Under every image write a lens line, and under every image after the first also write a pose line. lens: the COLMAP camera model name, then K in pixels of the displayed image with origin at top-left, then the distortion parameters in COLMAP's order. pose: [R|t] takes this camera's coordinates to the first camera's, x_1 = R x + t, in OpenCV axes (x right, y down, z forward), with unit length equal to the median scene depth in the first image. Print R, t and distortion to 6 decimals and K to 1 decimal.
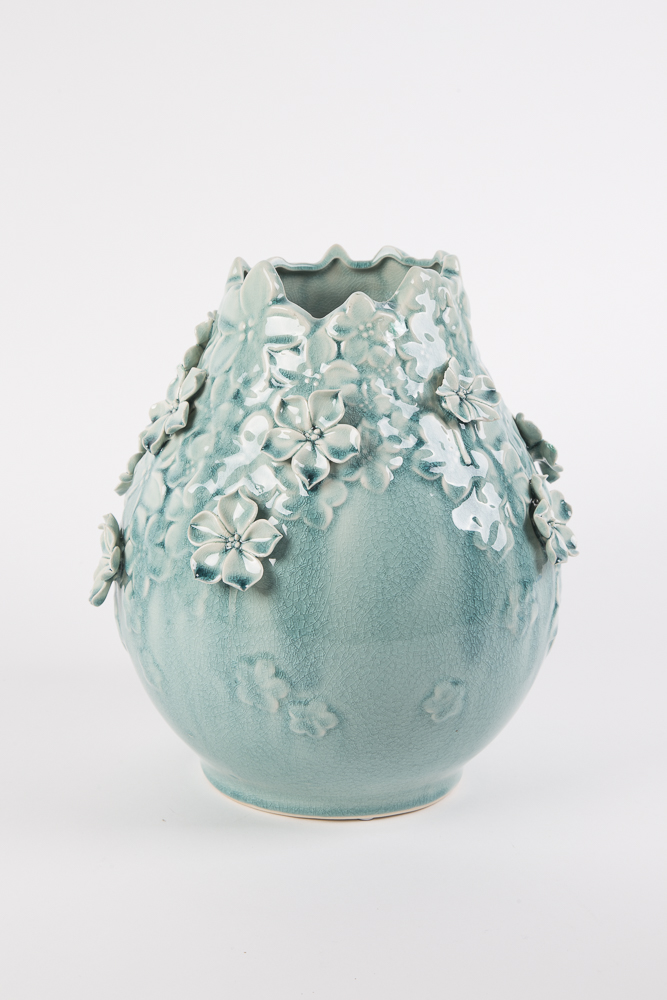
lens RADIAL K [[1943.9, 0, 337.3], [0, 1943.9, 495.7], [0, 0, 1]] dist [0.317071, 0.000000]
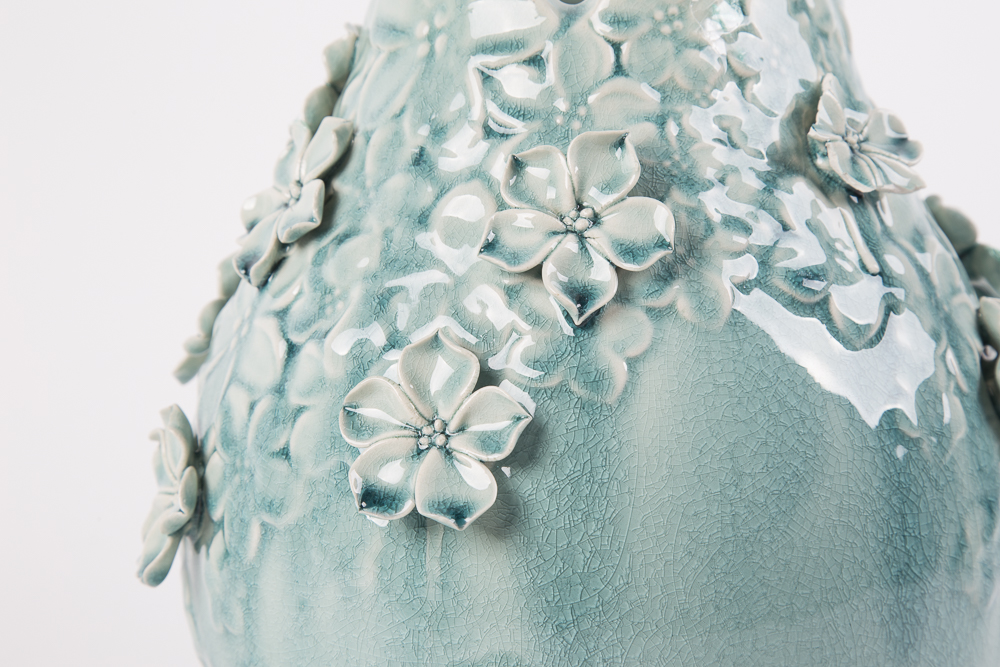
lens RADIAL K [[2530.0, 0, 495.8], [0, 2530.0, 327.7], [0, 0, 1]] dist [0.373009, 0.000000]
pose [[0.998040, -0.036685, 0.050699, -0.067866], [0.040382, 0.996446, -0.073925, 0.044283], [-0.047806, 0.075828, 0.995974, 0.335320]]
